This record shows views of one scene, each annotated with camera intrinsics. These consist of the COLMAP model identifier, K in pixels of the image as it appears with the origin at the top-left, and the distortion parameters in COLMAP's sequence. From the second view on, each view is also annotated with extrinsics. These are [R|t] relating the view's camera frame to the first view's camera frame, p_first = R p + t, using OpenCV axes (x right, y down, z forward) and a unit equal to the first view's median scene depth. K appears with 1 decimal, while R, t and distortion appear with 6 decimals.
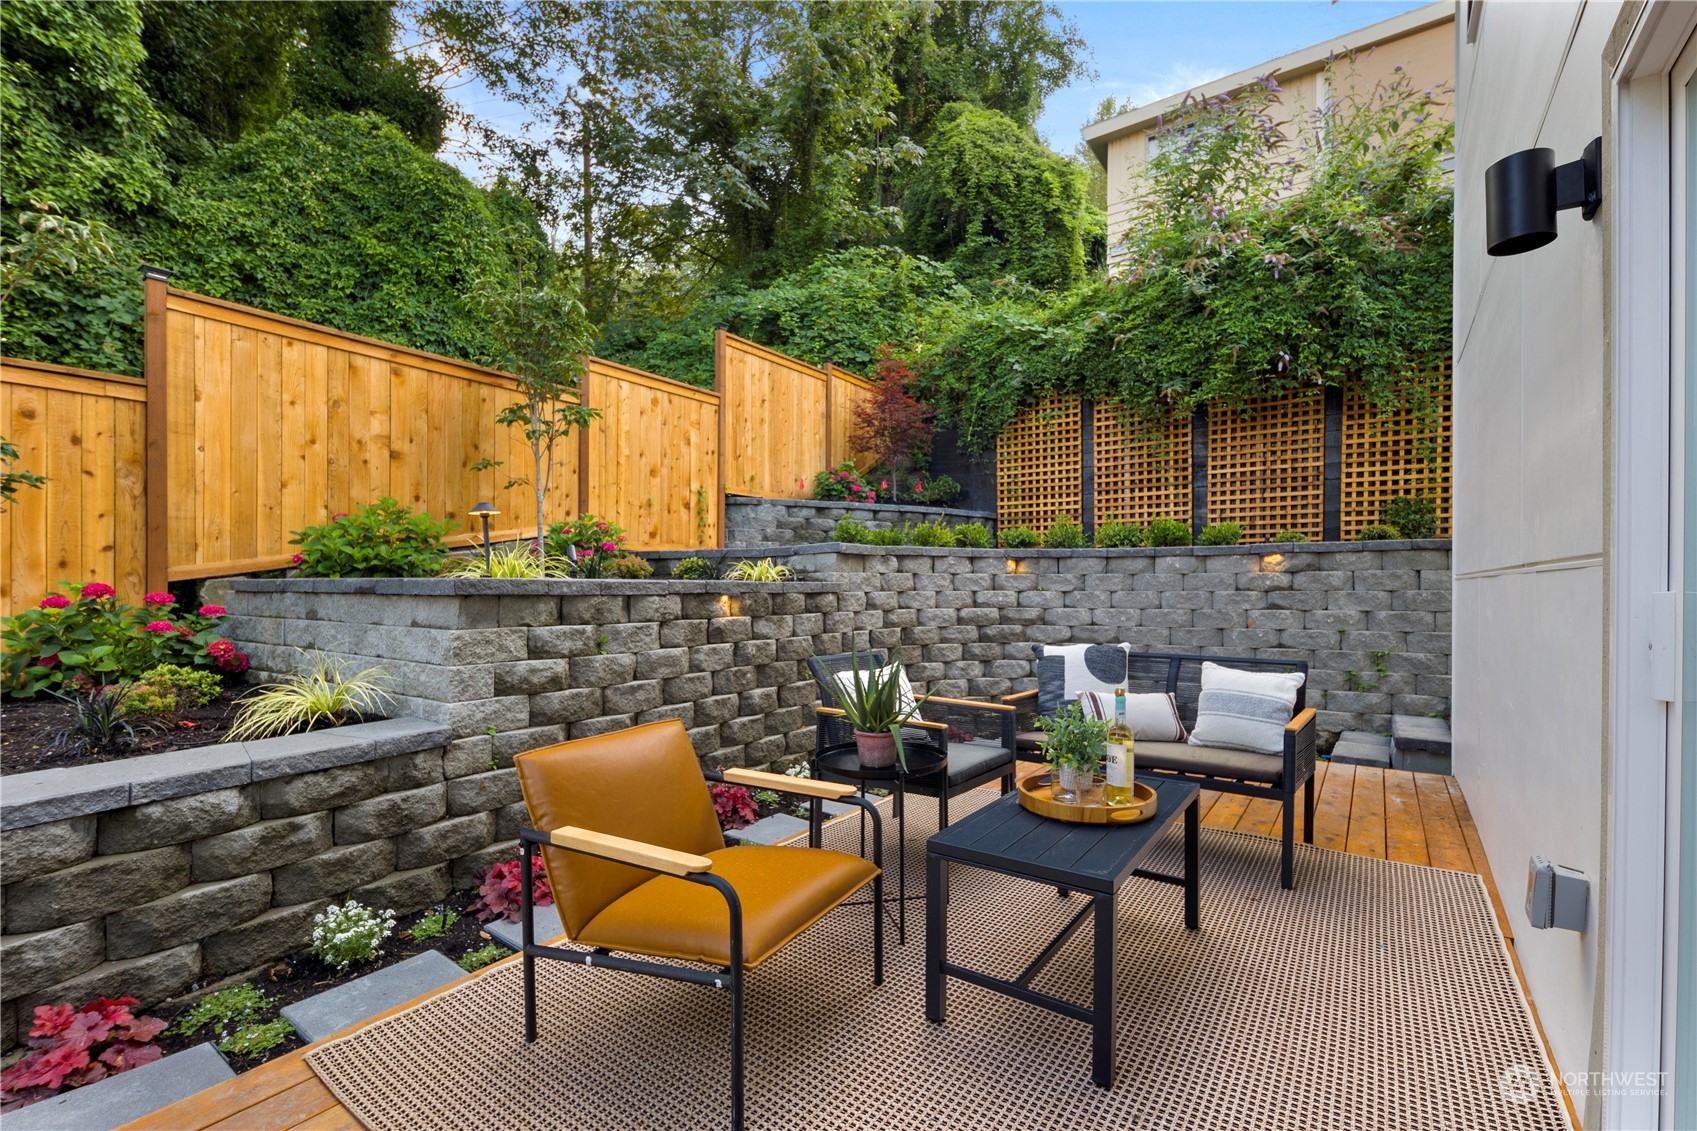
lens RADIAL K [[748.1, 0, 842.1], [0, 748.1, 589.0], [0, 0, 1]] dist [-0.002259, -0.000163]
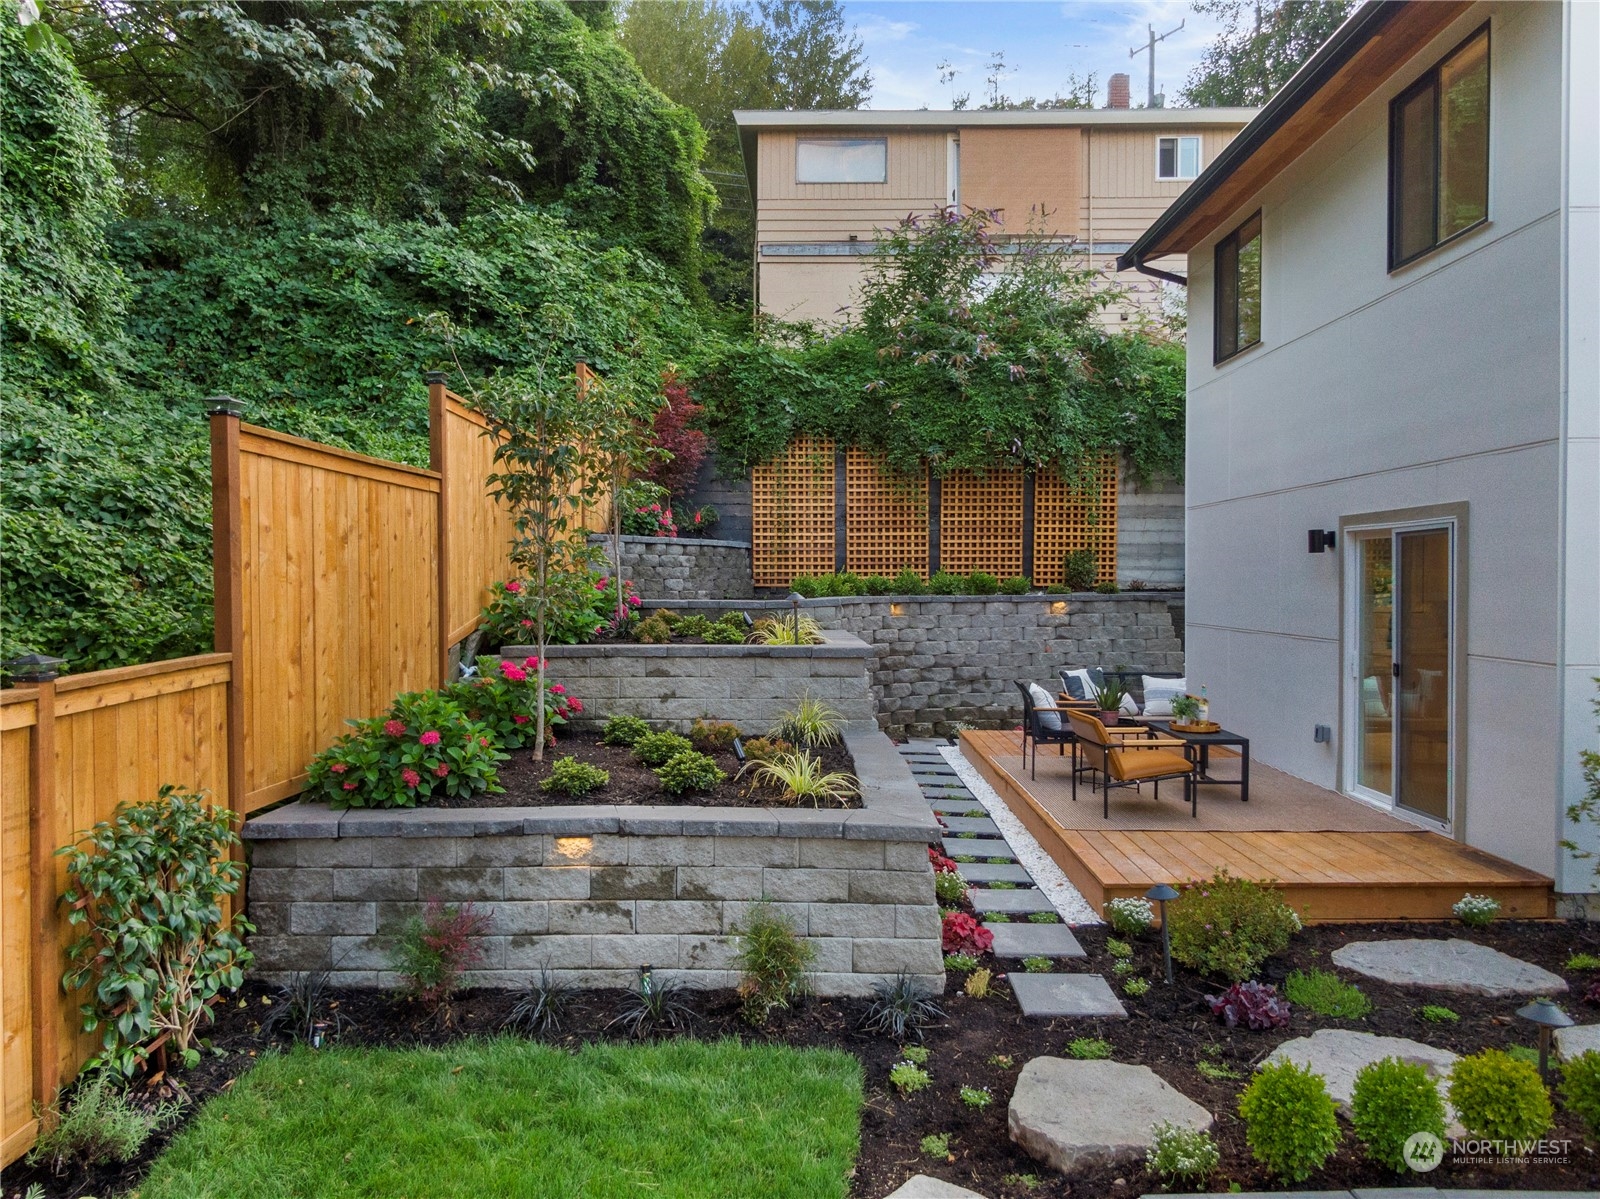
lens RADIAL K [[1131.9, 0, 797.7], [0, 1131.9, 607.8], [0, 0, 1]] dist [0.012152, -0.001063]
pose [[0.821542, -0.016046, 0.569922, -0.739392], [0.003440, 0.999725, 0.023189, -0.058046], [-0.570137, -0.017091, 0.821372, -0.359523]]
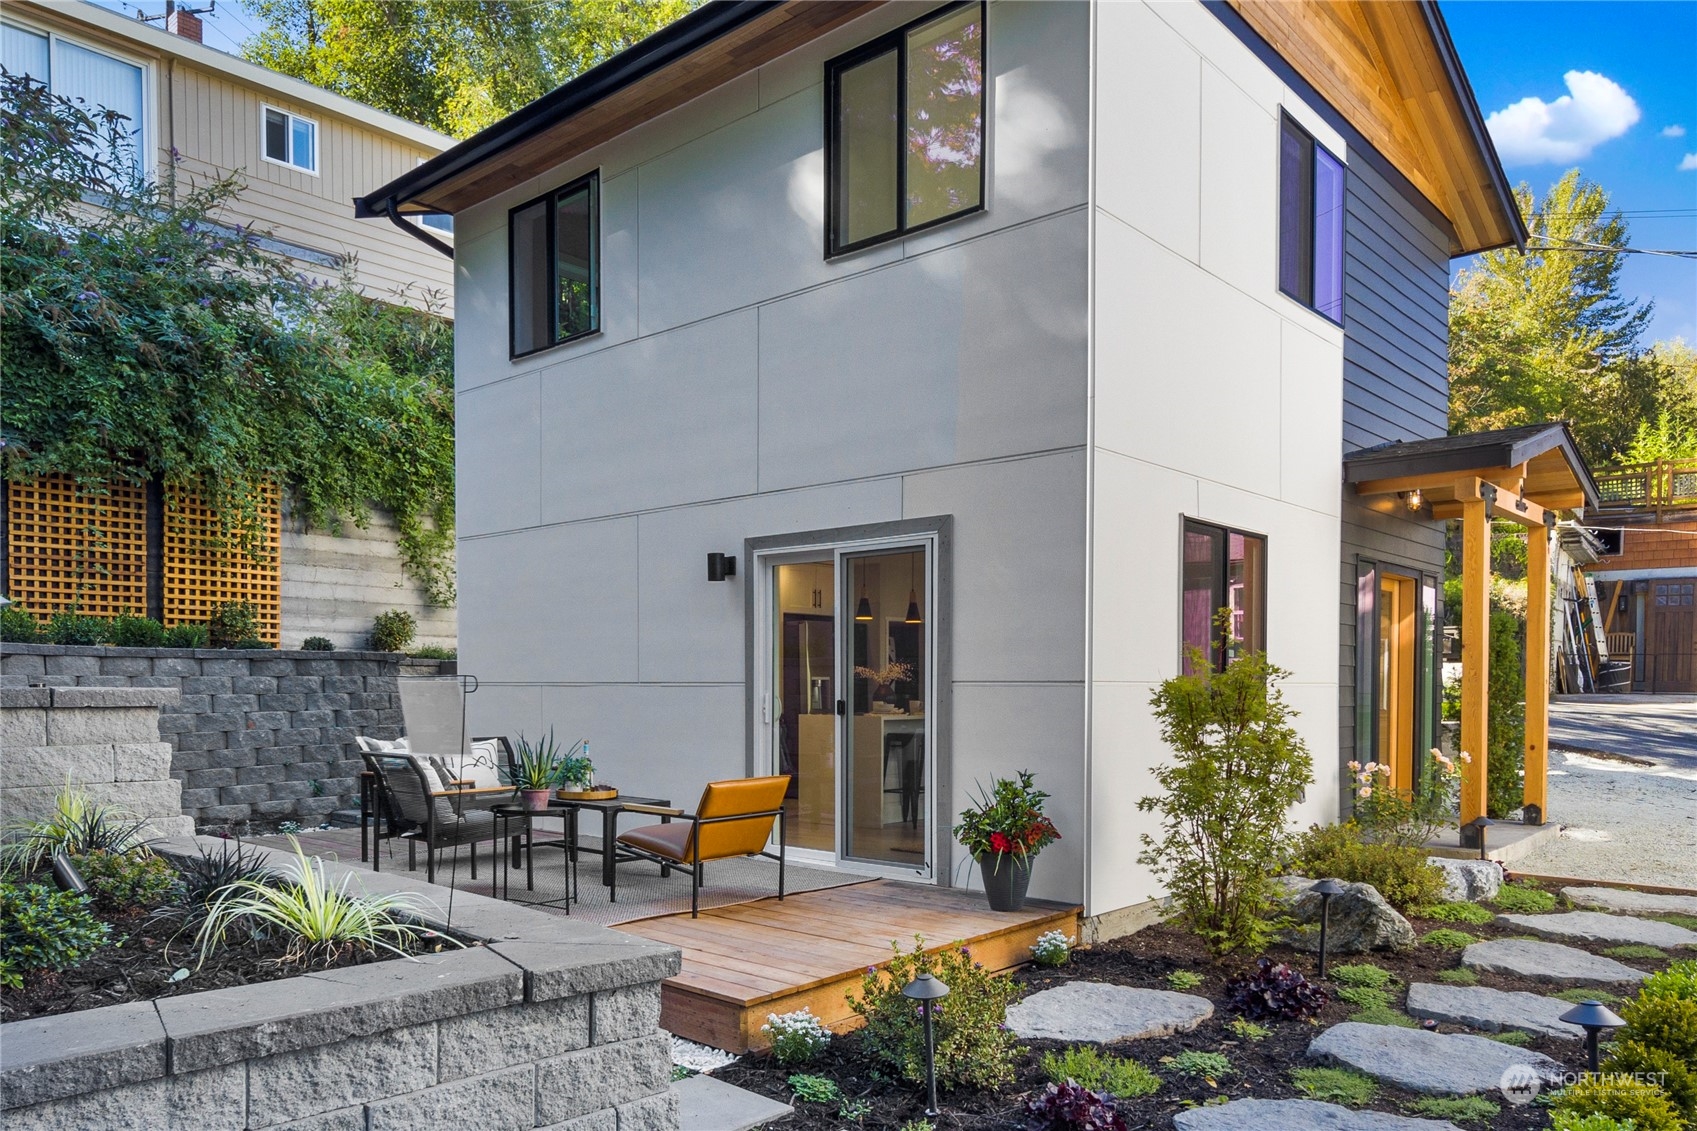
lens RADIAL K [[1184.1, 0, 854.4], [0, 1184.1, 714.8], [0, 0, 1]] dist [-0.004424, 0.000977]
pose [[0.096820, -0.025072, 0.994986, -0.671636], [0.001269, 0.999685, 0.025067, -0.005640], [-0.995301, -0.001165, 0.096821, -0.002431]]
